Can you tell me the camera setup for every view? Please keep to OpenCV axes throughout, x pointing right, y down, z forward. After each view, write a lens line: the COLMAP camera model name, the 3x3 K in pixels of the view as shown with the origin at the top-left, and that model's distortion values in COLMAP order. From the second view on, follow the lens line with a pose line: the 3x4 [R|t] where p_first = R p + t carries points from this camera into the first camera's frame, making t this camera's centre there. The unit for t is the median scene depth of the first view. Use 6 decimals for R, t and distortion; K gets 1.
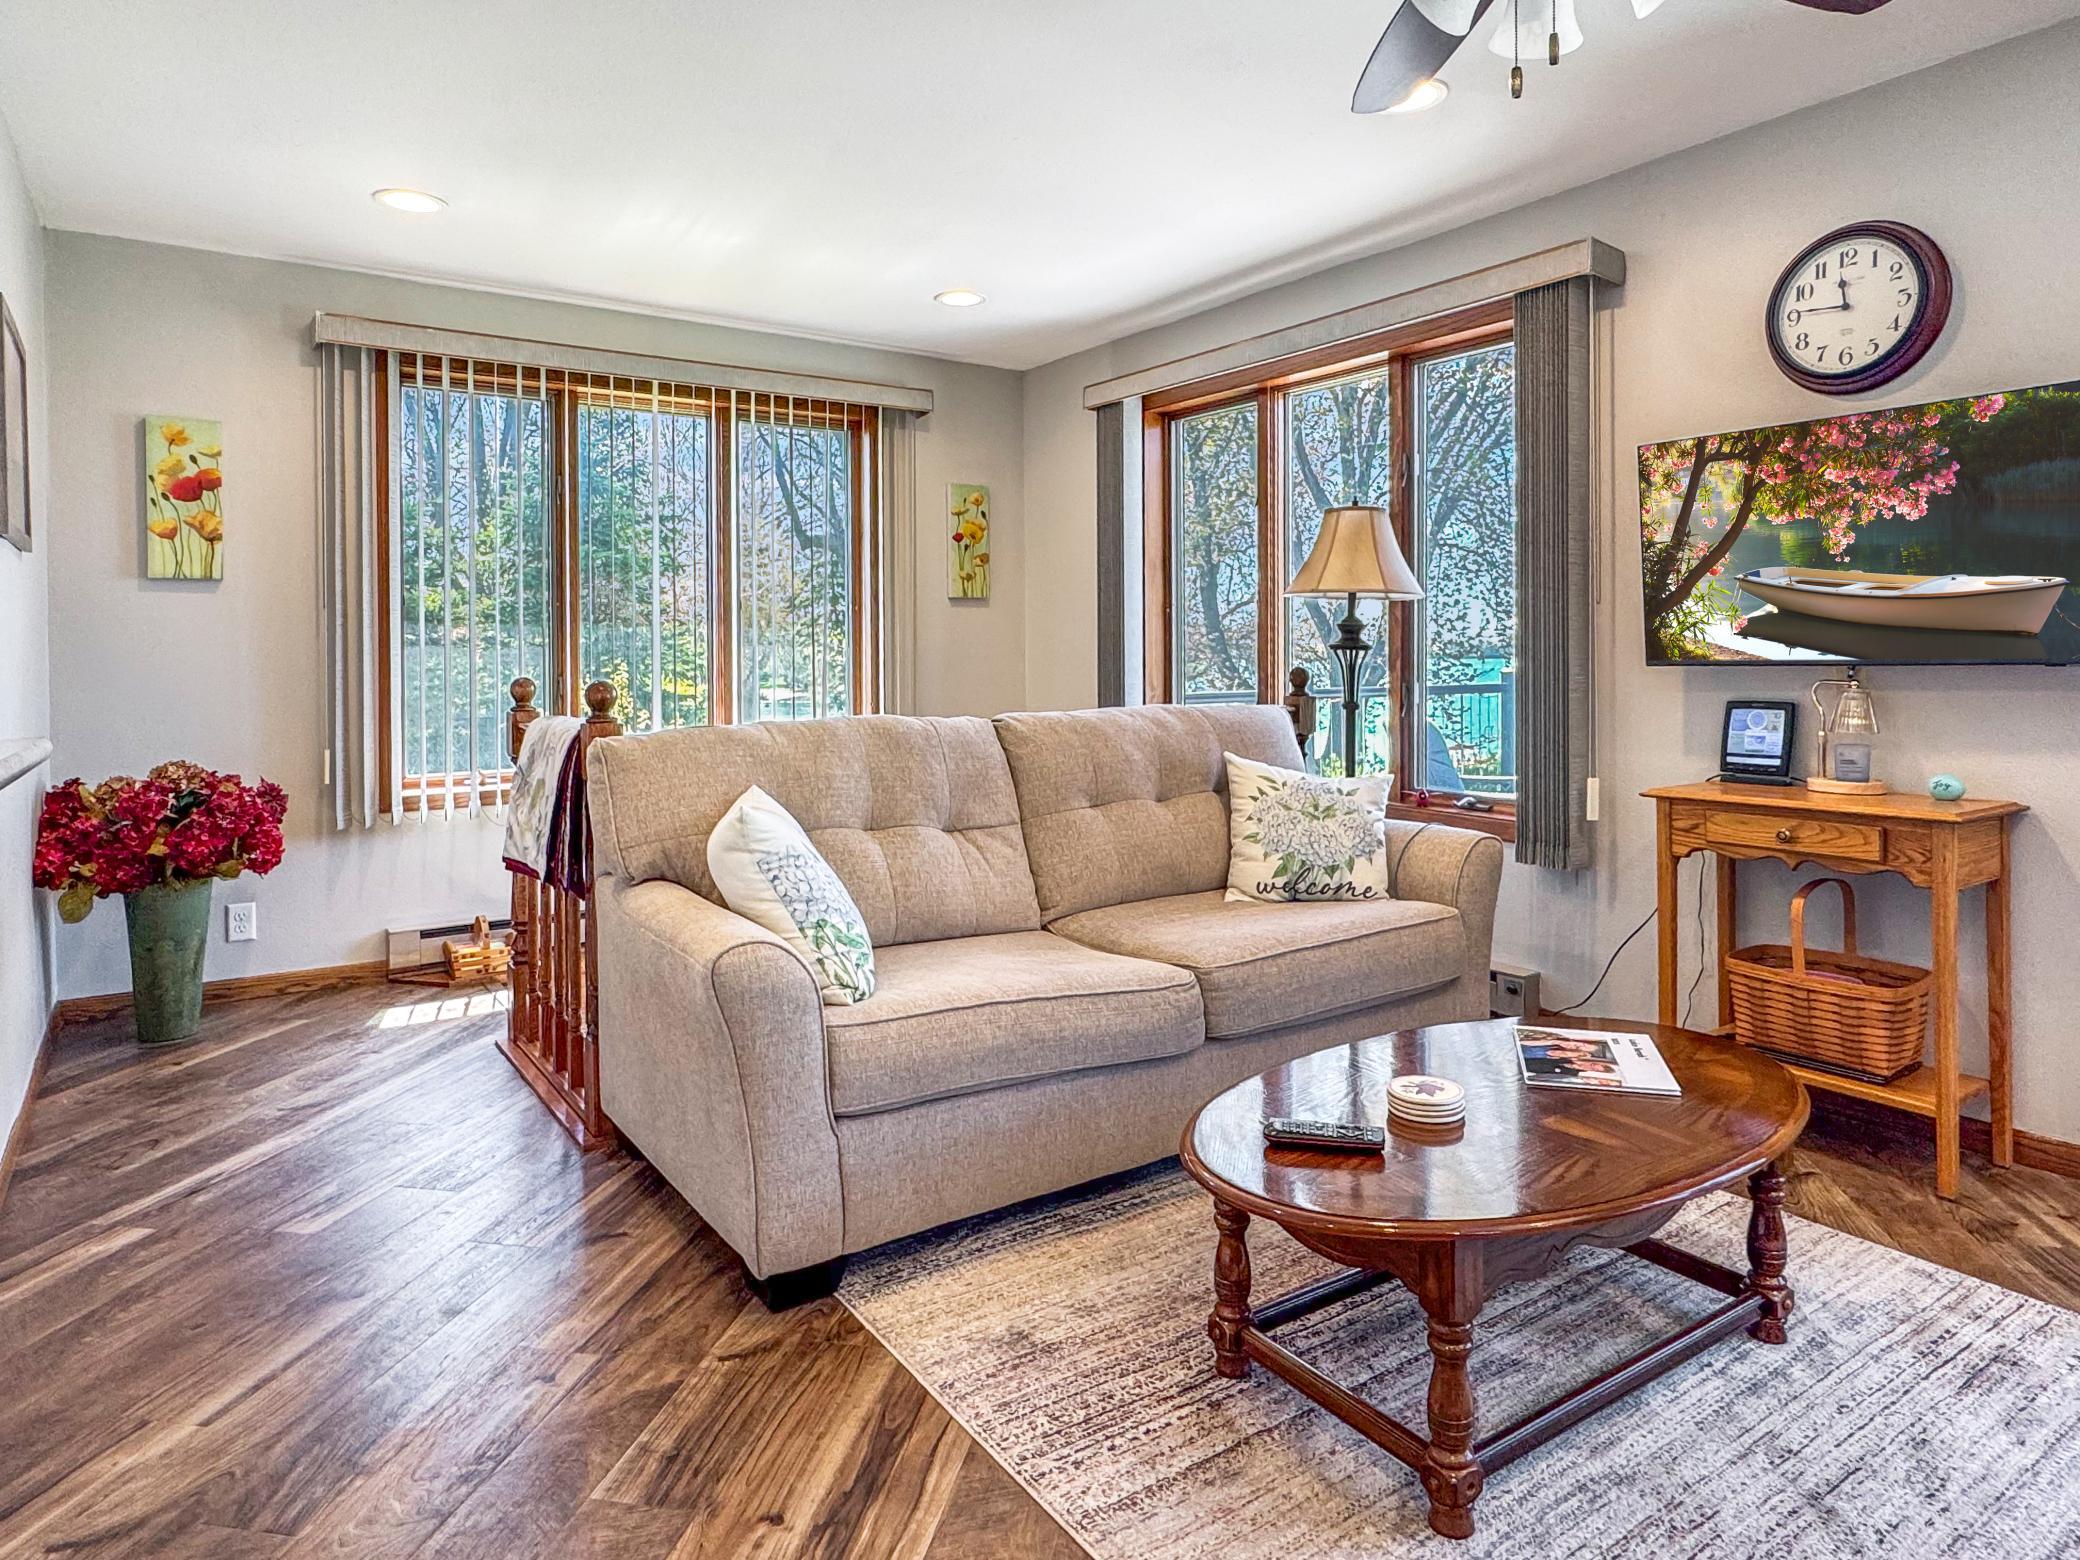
lens RADIAL K [[1234.9, 0, 1053.1], [0, 1234.9, 672.9], [0, 0, 1]] dist [-0.004817, 0.006530]
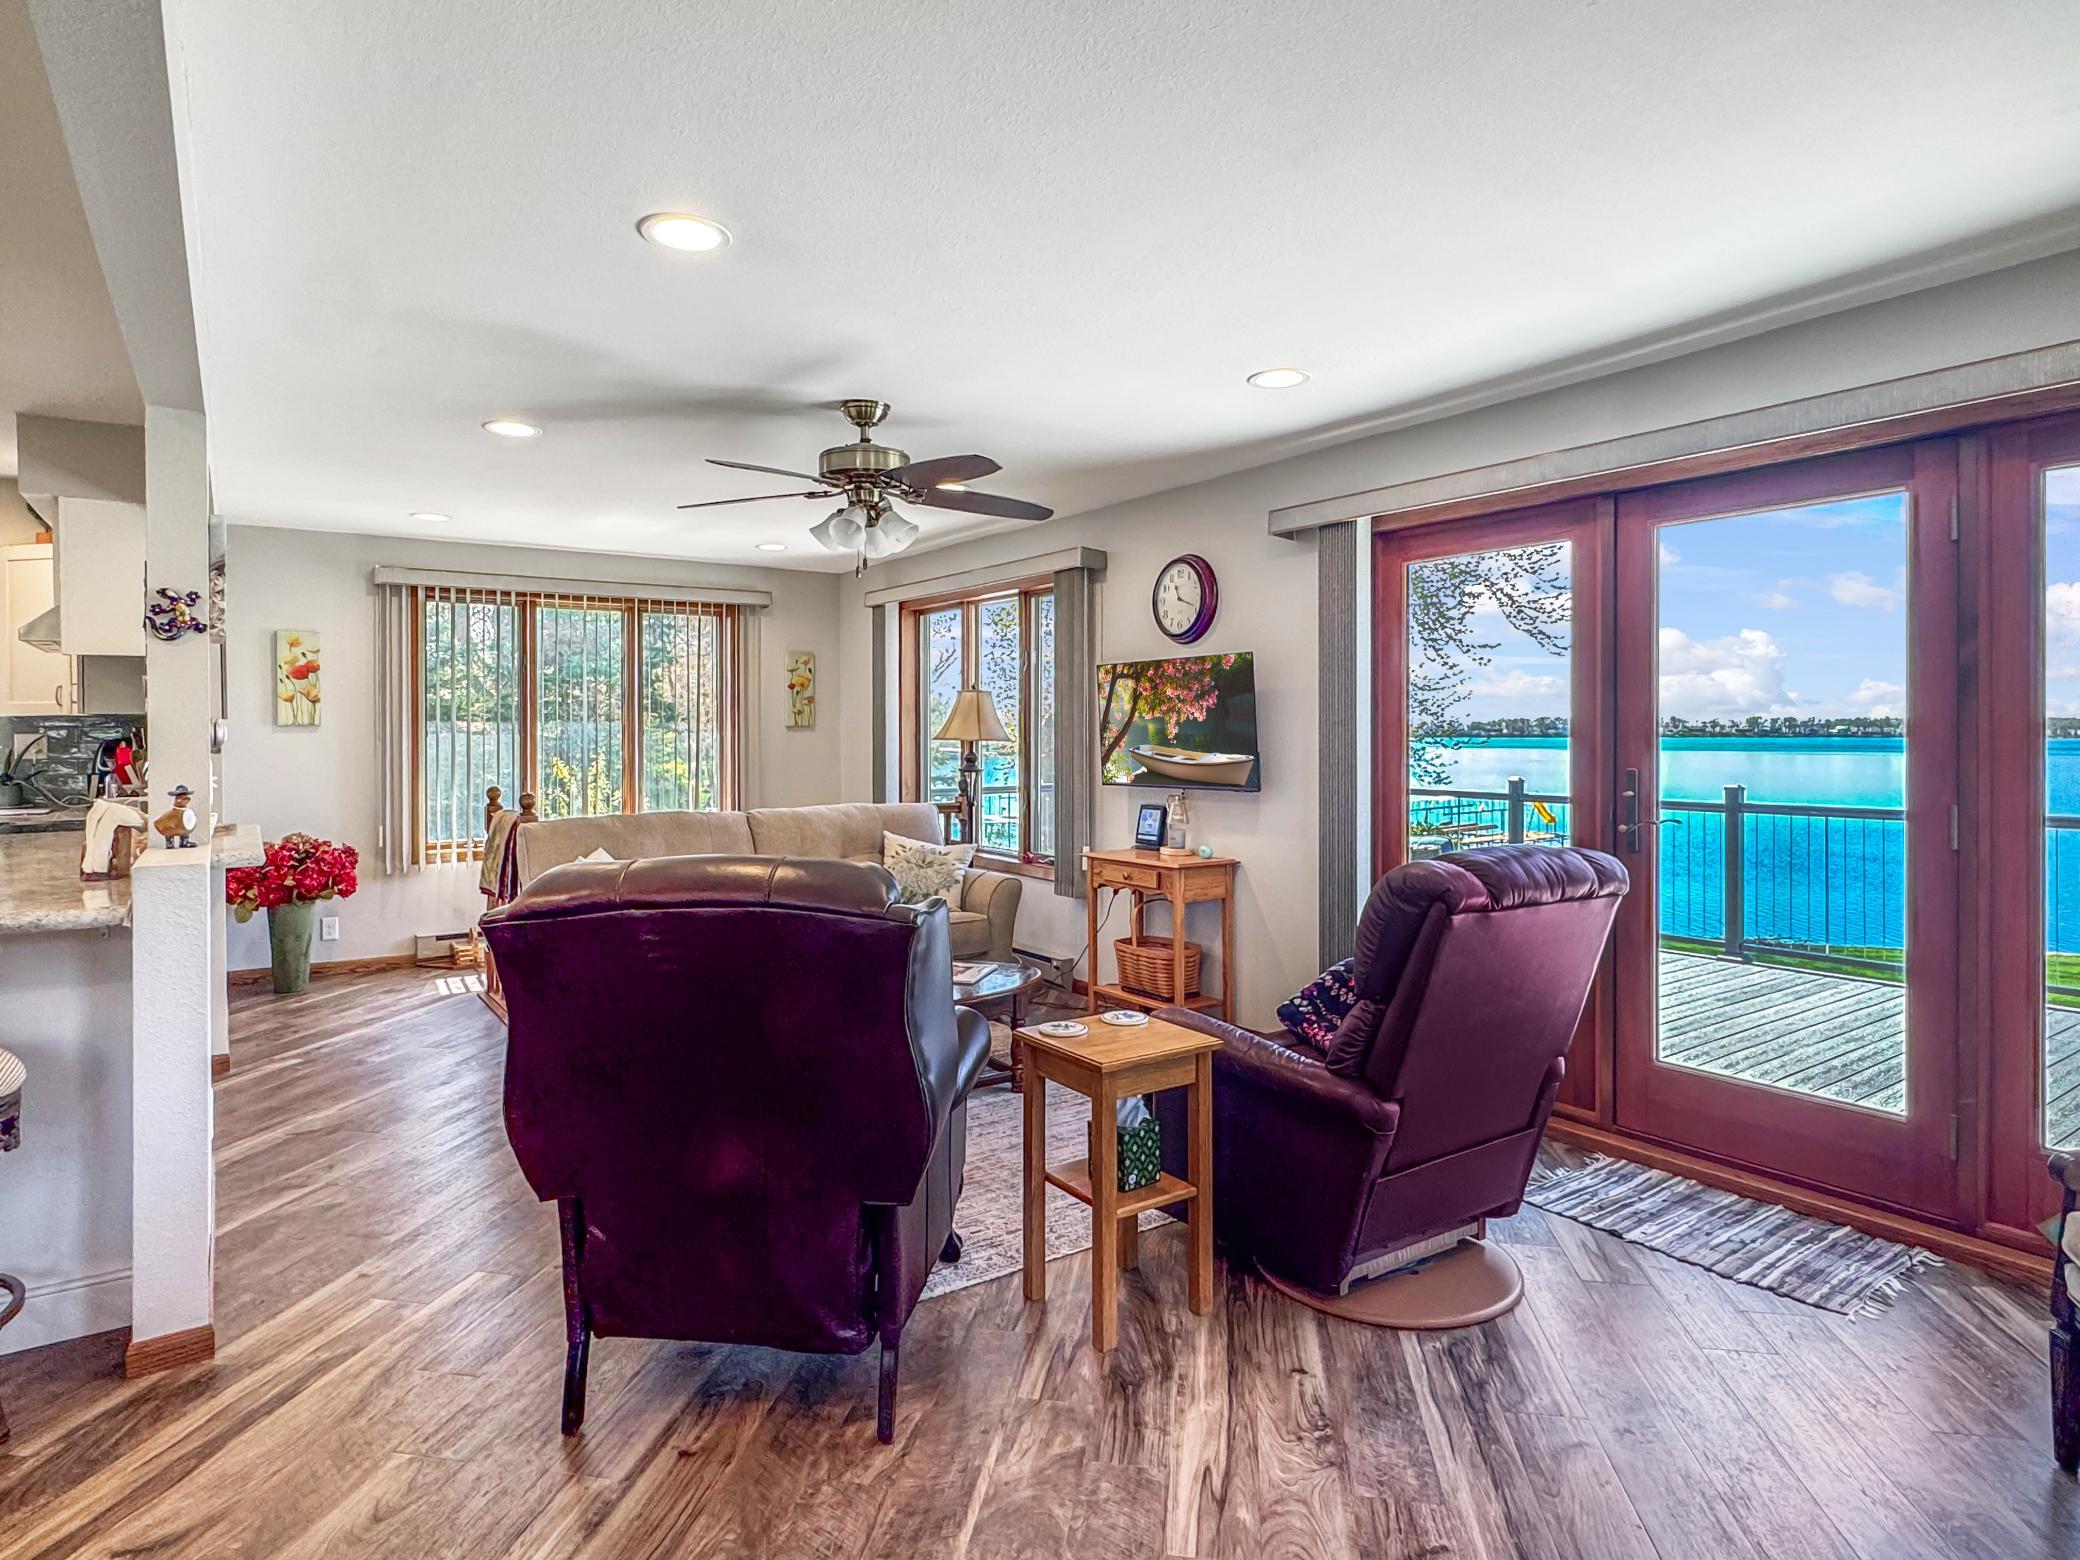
lens RADIAL K [[1139.2, 0, 1021.2], [0, 1139.2, 746.2], [0, 0, 1]] dist [-0.000151, 0.000173]
pose [[0.999963, 0.004925, -0.007046, 0.307870], [-0.004925, 0.999988, -0.000020, -0.053032], [0.007046, 0.000055, 0.999975, -0.571238]]
